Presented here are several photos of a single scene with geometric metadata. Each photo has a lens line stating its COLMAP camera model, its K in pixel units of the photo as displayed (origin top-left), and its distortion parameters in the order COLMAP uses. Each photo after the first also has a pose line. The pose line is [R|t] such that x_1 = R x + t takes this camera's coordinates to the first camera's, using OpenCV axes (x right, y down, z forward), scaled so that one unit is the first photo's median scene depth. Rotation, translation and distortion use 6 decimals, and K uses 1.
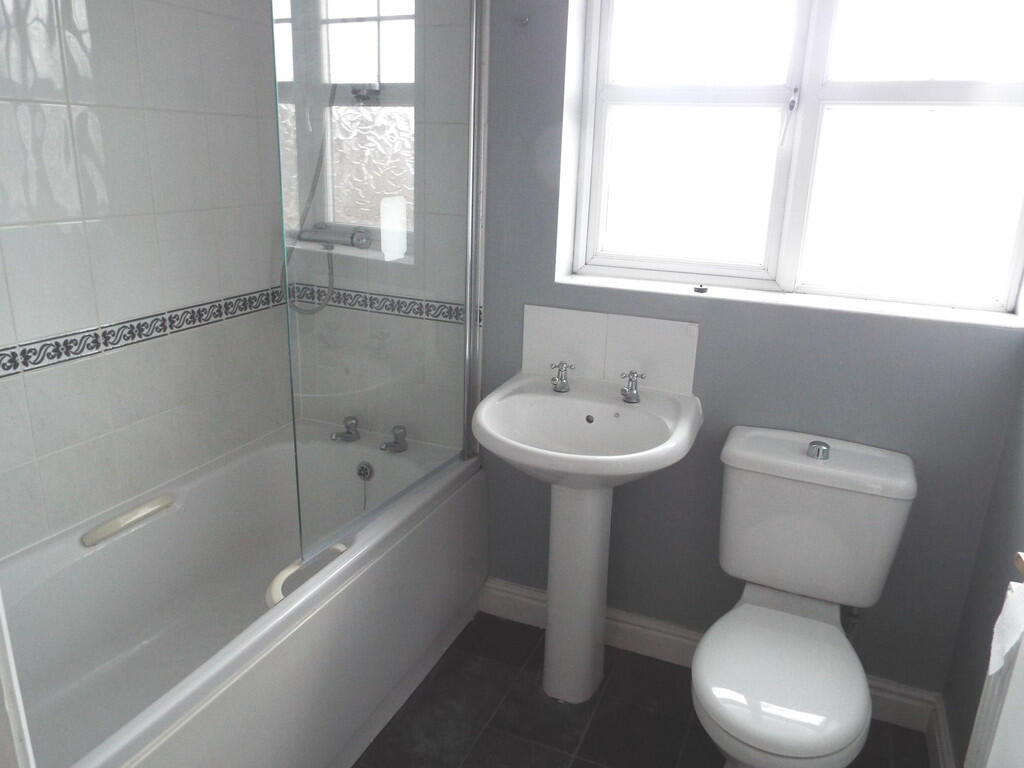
lens RADIAL K [[725.4, 0, 512.0], [0, 725.4, 384.0], [0, 0, 1]] dist [0.000246, -0.000740]
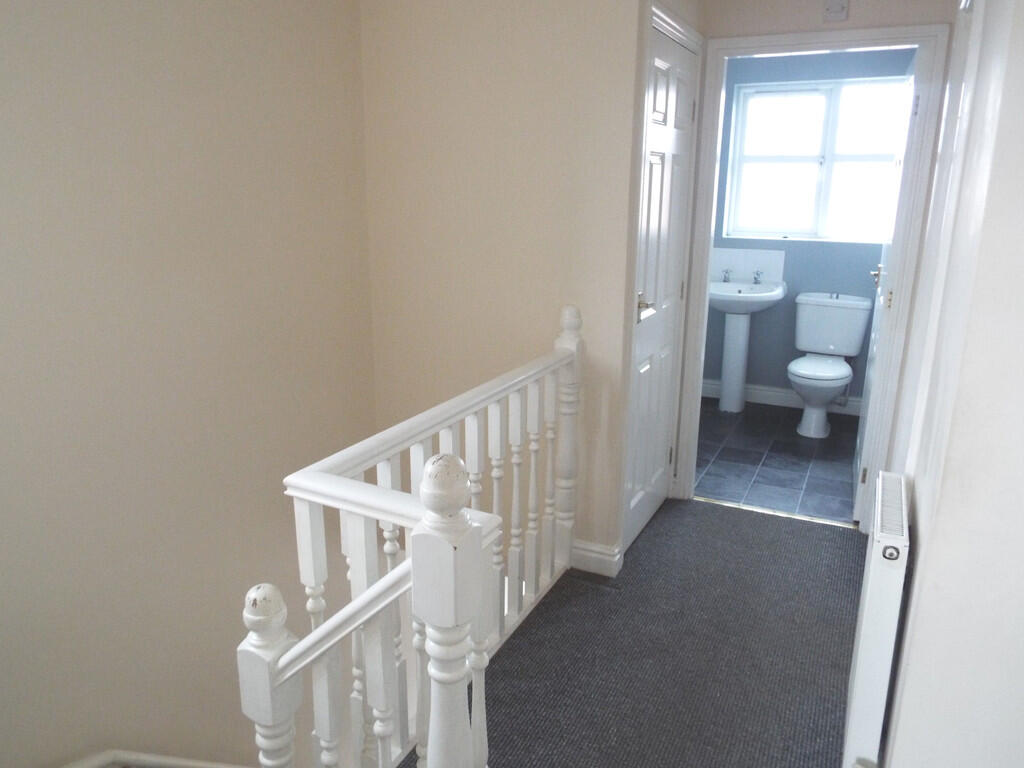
lens RADIAL K [[725.4, 0, 512.0], [0, 725.4, 384.0], [0, 0, 1]] dist [0.000246, -0.000740]
pose [[0.996539, -0.011042, -0.082390, -0.472263], [0.008287, 0.999398, -0.033701, 0.447340], [0.082712, 0.032901, 0.996030, -1.531511]]
